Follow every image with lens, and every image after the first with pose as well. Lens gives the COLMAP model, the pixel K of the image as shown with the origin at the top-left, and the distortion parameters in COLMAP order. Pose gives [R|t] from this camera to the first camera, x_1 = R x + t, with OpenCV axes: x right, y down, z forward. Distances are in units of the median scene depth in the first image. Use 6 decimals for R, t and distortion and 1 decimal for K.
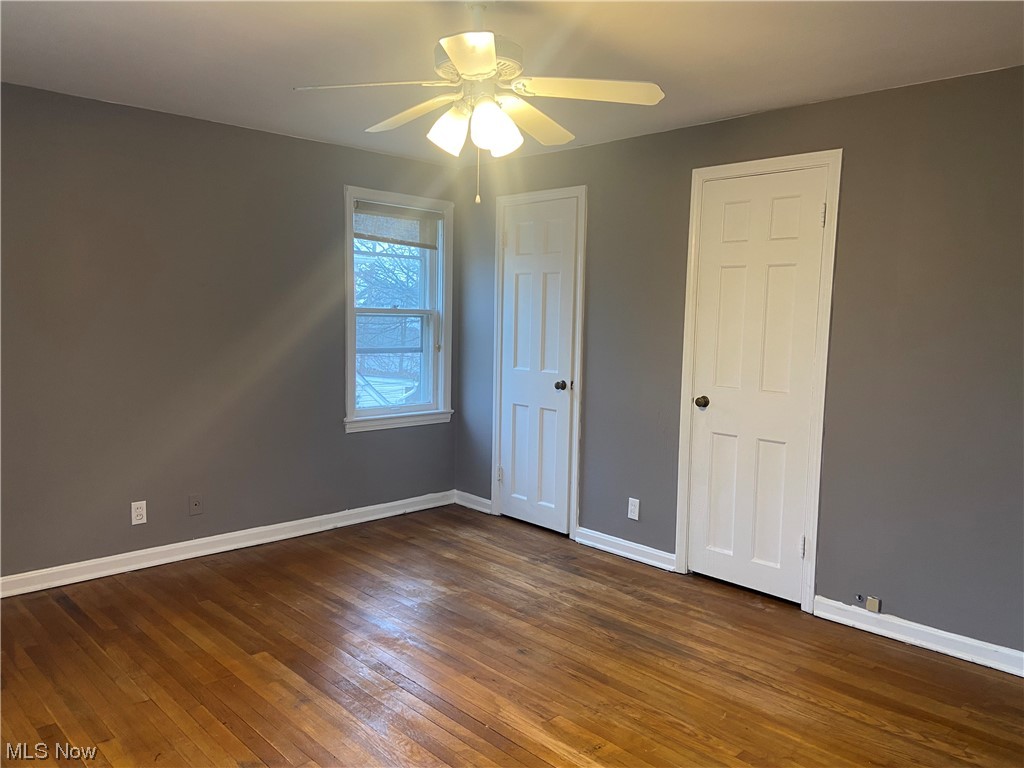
lens RADIAL K [[771.9, 0, 509.3], [0, 771.9, 387.3], [0, 0, 1]] dist [0.096042, -0.123251]
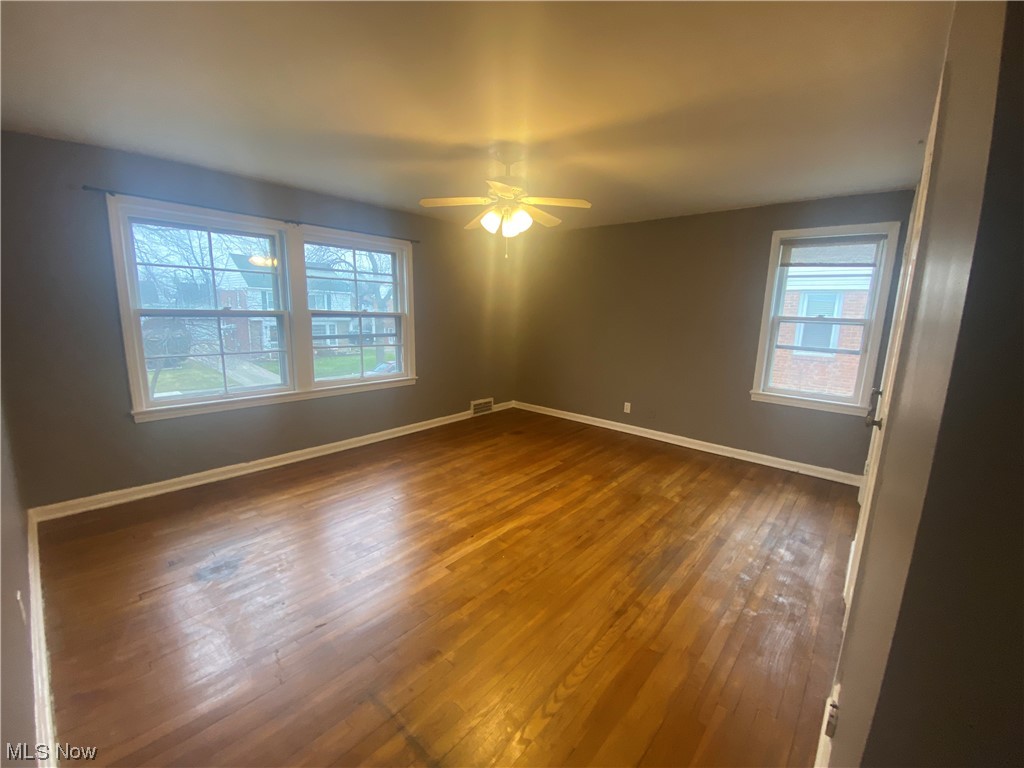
lens RADIAL K [[413.5, 0, 510.8], [0, 413.5, 383.4], [0, 0, 1]] dist [0.035982, -0.037937]
pose [[0.072198, 0.159610, -0.984536, 0.679853], [-0.123320, 0.980967, 0.149988, -0.045233], [0.989737, 0.110584, 0.090507, 0.575838]]
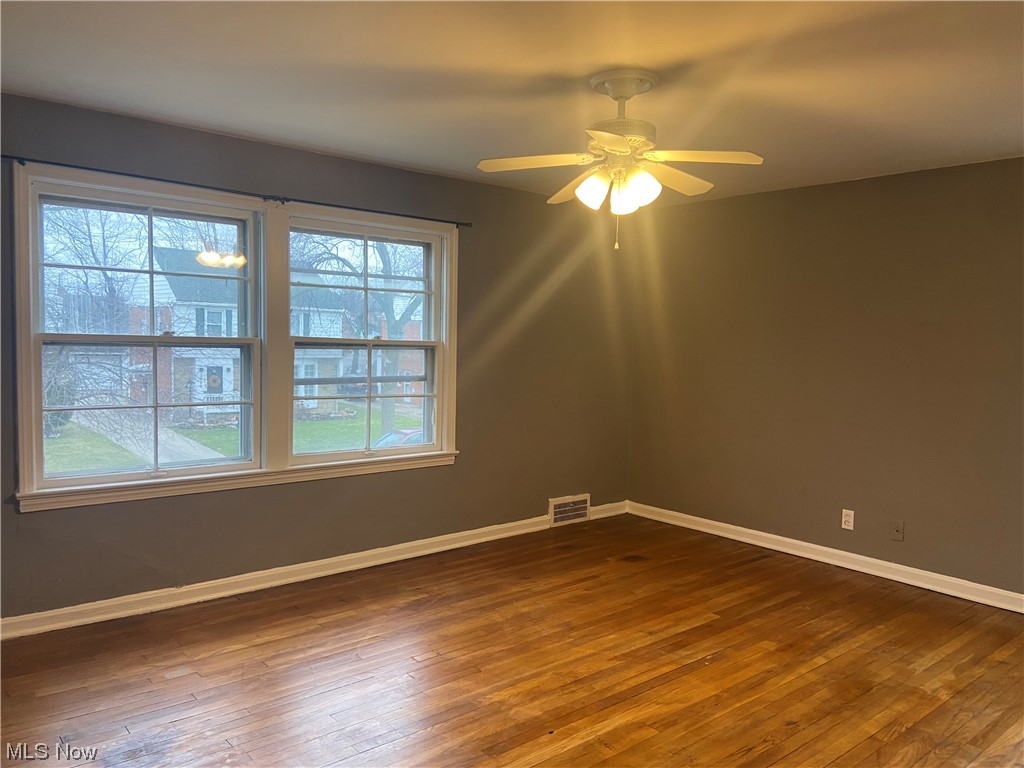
lens RADIAL K [[771.9, 0, 509.3], [0, 771.9, 387.3], [0, 0, 1]] dist [0.096042, -0.123251]
pose [[-0.074343, 0.046631, -0.996142, 0.749239], [-0.126006, 0.990461, 0.055769, -0.039086], [0.989240, 0.129666, -0.067758, 0.572406]]
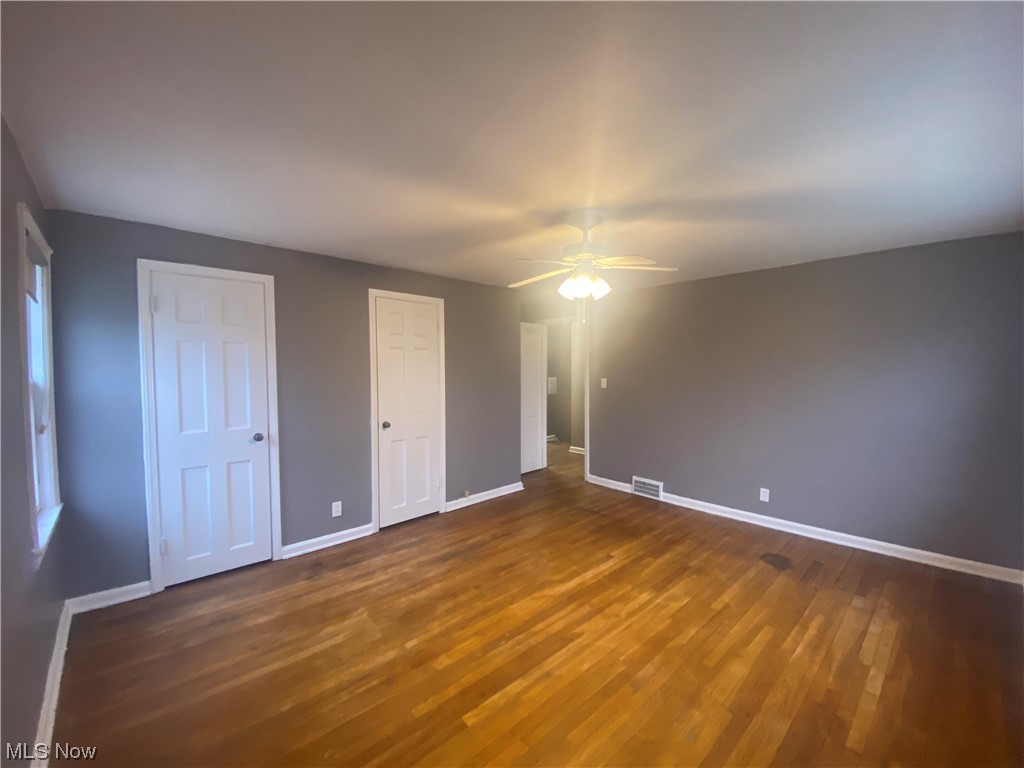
lens RADIAL K [[413.5, 0, 510.8], [0, 413.5, 383.4], [0, 0, 1]] dist [0.035982, -0.037937]
pose [[0.028295, -0.060410, 0.997773, -0.669890], [0.106378, 0.992686, 0.057085, -0.097931], [-0.993923, 0.104526, 0.034514, 0.706372]]
